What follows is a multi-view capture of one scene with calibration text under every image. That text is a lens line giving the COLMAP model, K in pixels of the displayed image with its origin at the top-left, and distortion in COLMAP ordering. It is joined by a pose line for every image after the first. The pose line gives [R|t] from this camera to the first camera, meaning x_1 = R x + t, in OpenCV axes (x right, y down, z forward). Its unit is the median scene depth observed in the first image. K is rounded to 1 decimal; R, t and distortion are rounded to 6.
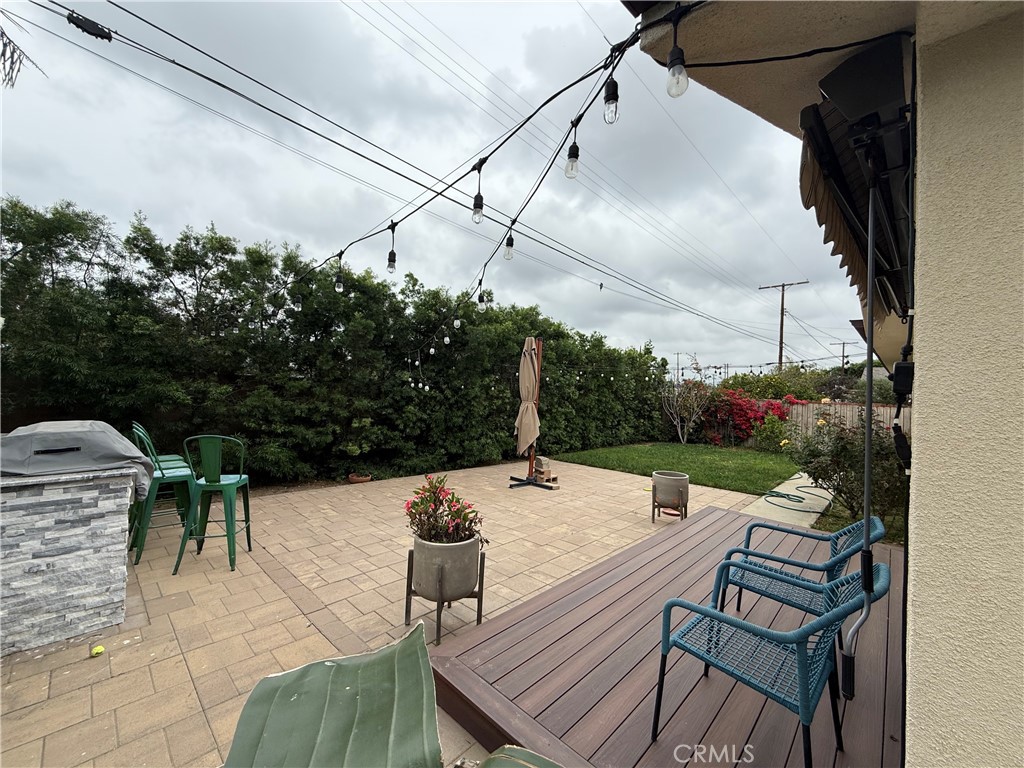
lens RADIAL K [[412.1, 0, 504.4], [0, 412.1, 386.2], [0, 0, 1]] dist [0.003543, -0.000235]
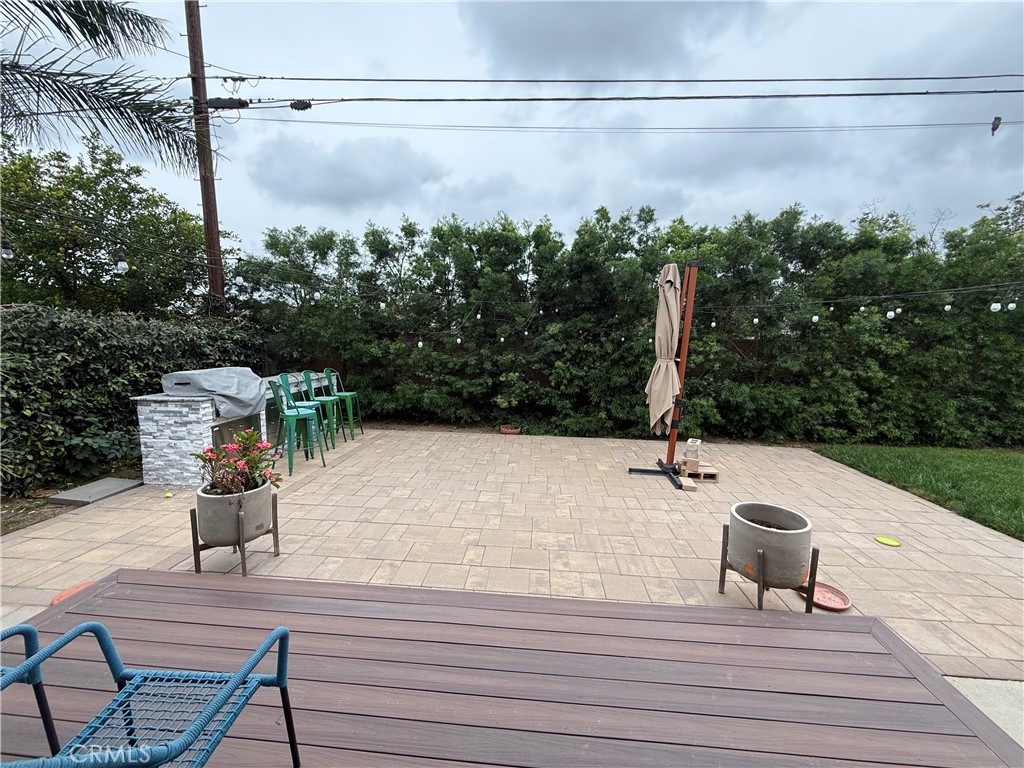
lens RADIAL K [[412.1, 0, 509.0], [0, 412.1, 383.6], [0, 0, 1]] dist [0.003543, -0.000235]
pose [[0.629732, 0.066532, -0.773958, 0.452420], [0.021934, 0.994405, 0.103328, 0.000251], [0.776503, -0.082045, 0.624750, 0.366199]]
